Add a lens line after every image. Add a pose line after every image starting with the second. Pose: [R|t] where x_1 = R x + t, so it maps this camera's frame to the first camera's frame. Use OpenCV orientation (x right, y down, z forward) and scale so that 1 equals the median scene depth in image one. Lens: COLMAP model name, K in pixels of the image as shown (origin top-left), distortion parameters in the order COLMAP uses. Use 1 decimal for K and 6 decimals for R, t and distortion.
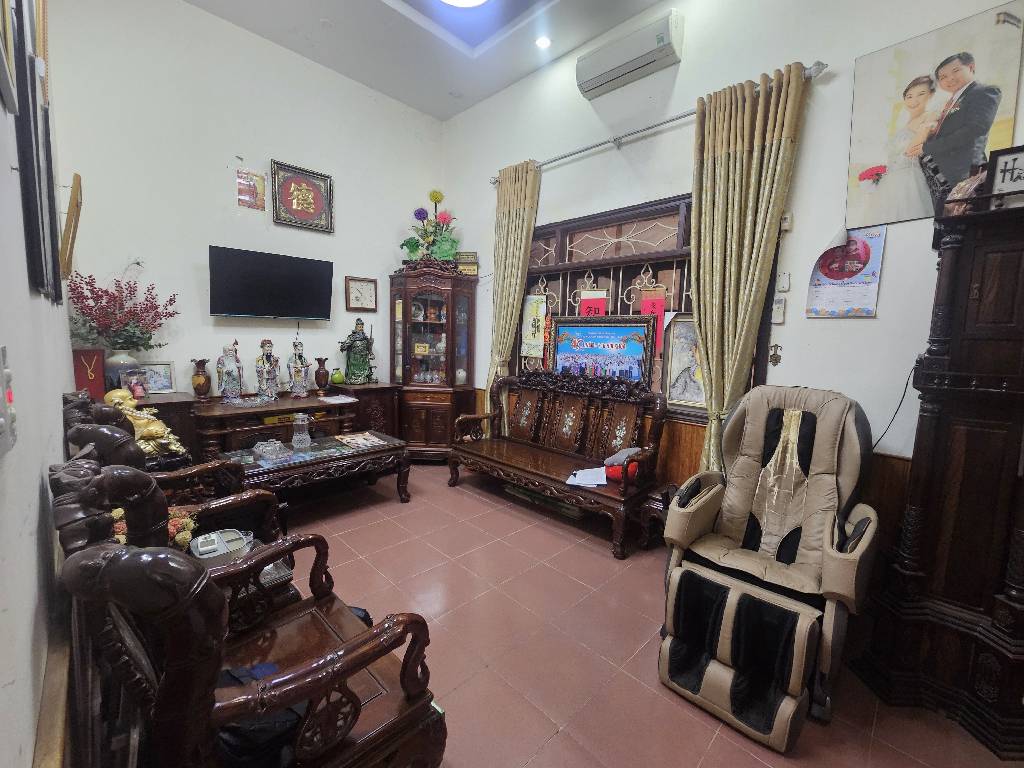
lens RADIAL K [[414.8, 0, 515.5], [0, 414.8, 385.4], [0, 0, 1]] dist [-0.003885, 0.000300]
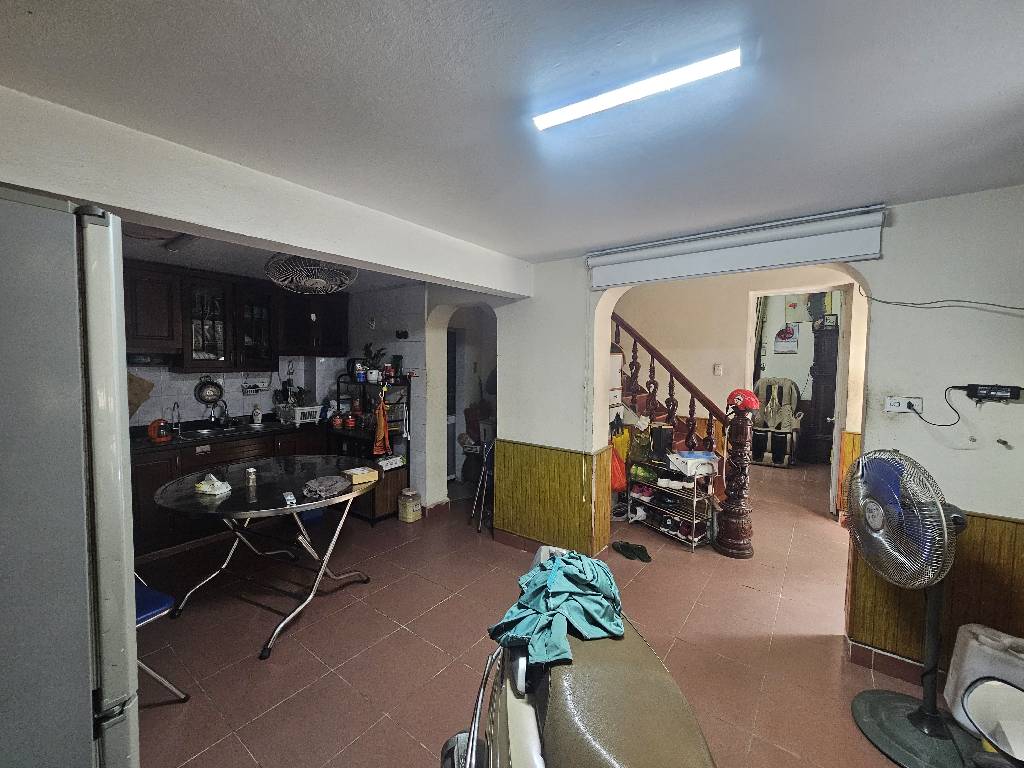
lens RADIAL K [[414.8, 0, 515.5], [0, 414.8, 385.4], [0, 0, 1]] dist [-0.003885, 0.000300]
pose [[0.990360, -0.030948, 0.135015, -1.545445], [0.038711, 0.997722, -0.055252, 0.149154], [-0.132998, 0.059946, 0.989302, -1.660931]]
